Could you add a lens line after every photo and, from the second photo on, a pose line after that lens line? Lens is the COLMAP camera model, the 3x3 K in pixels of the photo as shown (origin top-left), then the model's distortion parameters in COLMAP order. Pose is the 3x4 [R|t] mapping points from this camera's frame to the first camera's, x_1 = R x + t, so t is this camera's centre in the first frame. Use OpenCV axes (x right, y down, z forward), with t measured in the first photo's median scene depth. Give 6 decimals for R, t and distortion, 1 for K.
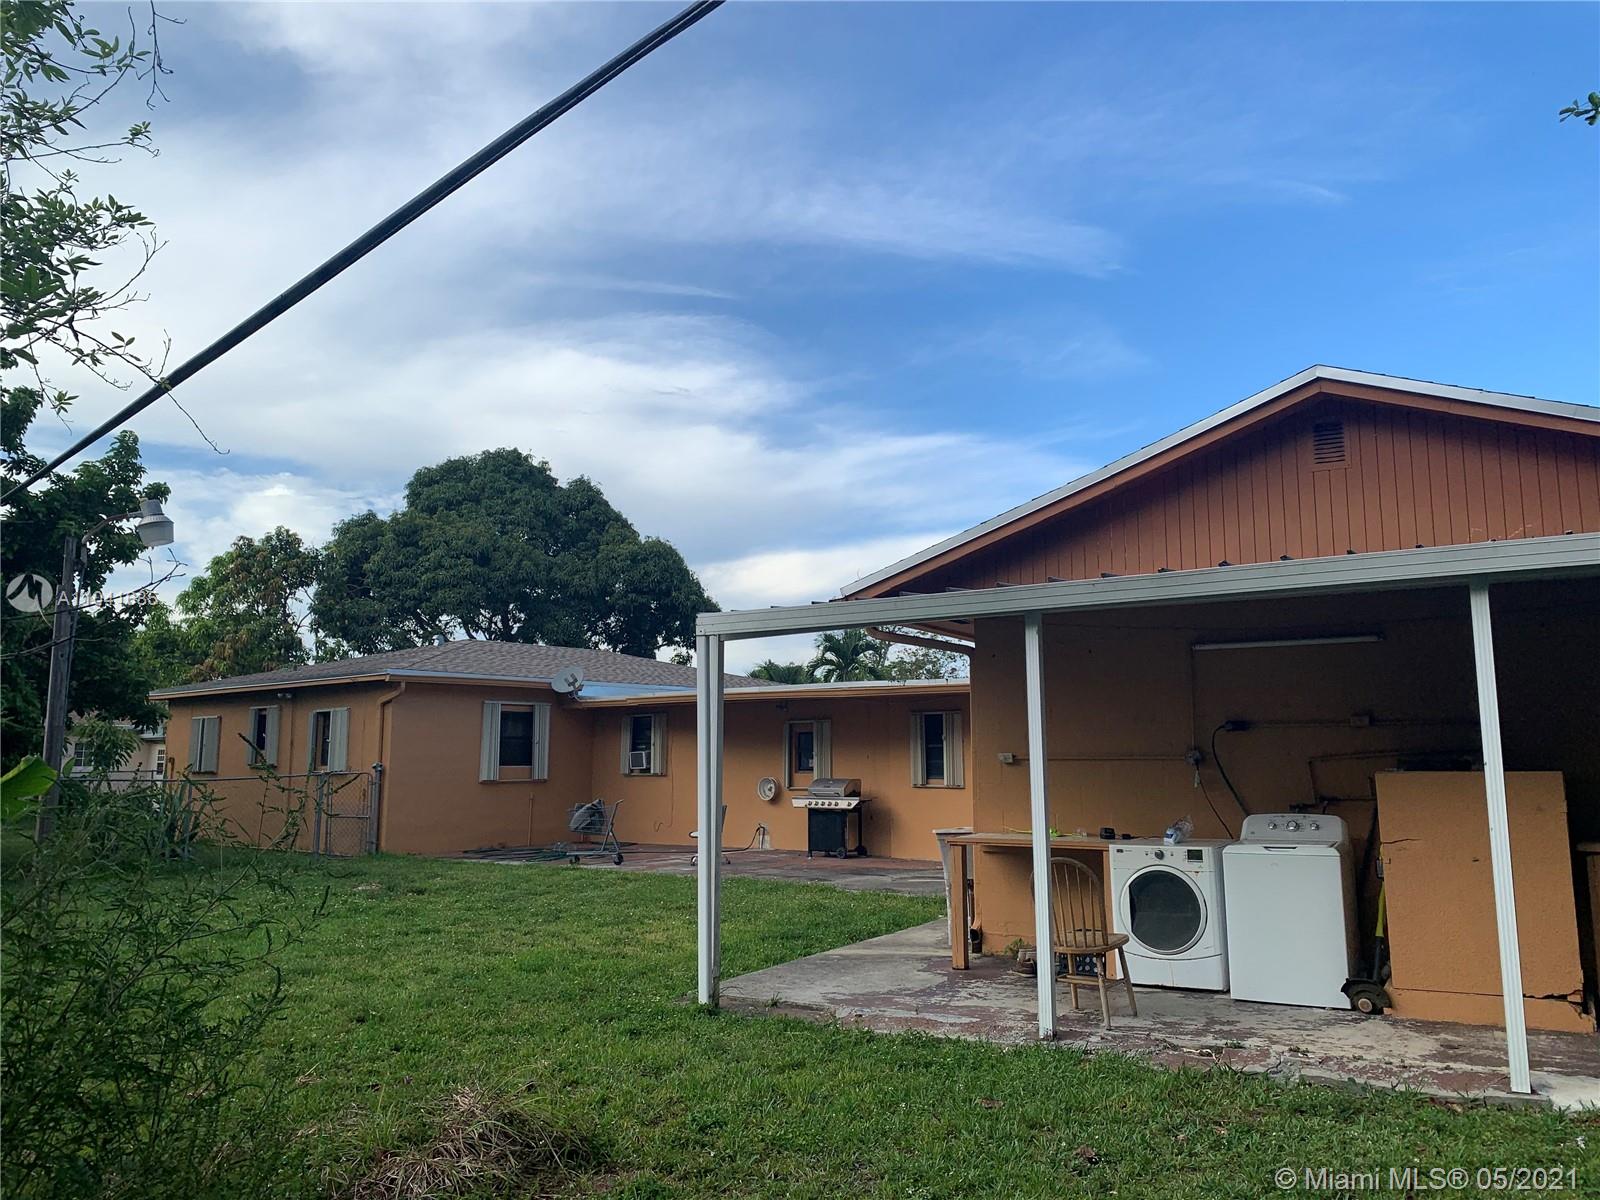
lens RADIAL K [[1207.3, 0, 810.4], [0, 1207.3, 597.0], [0, 0, 1]] dist [0.019433, 0.004155]
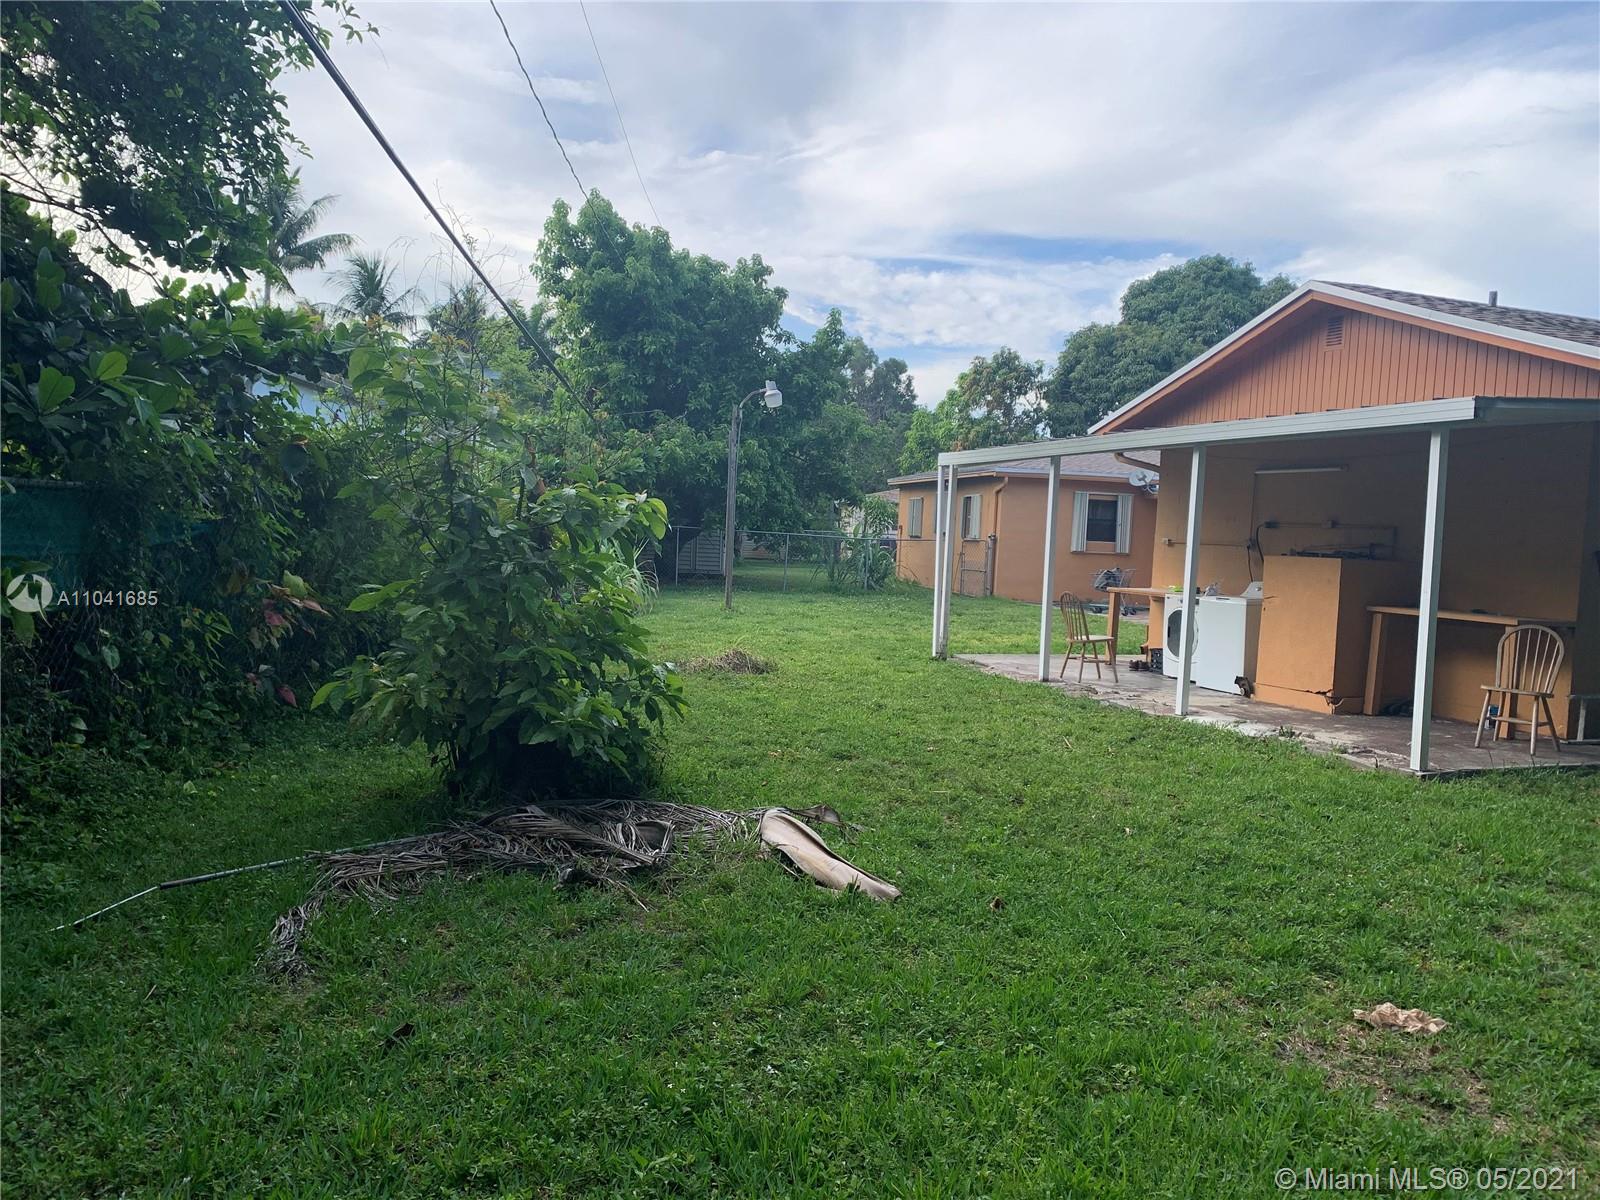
lens RADIAL K [[1243.3, 0, 803.3], [0, 1243.3, 607.8], [0, 0, 1]] dist [0.024475, -0.003556]
pose [[0.771082, 0.082403, -0.631381, 0.734805], [0.036127, 0.984332, 0.172587, -0.066693], [0.635710, -0.155889, 0.756024, -0.459692]]
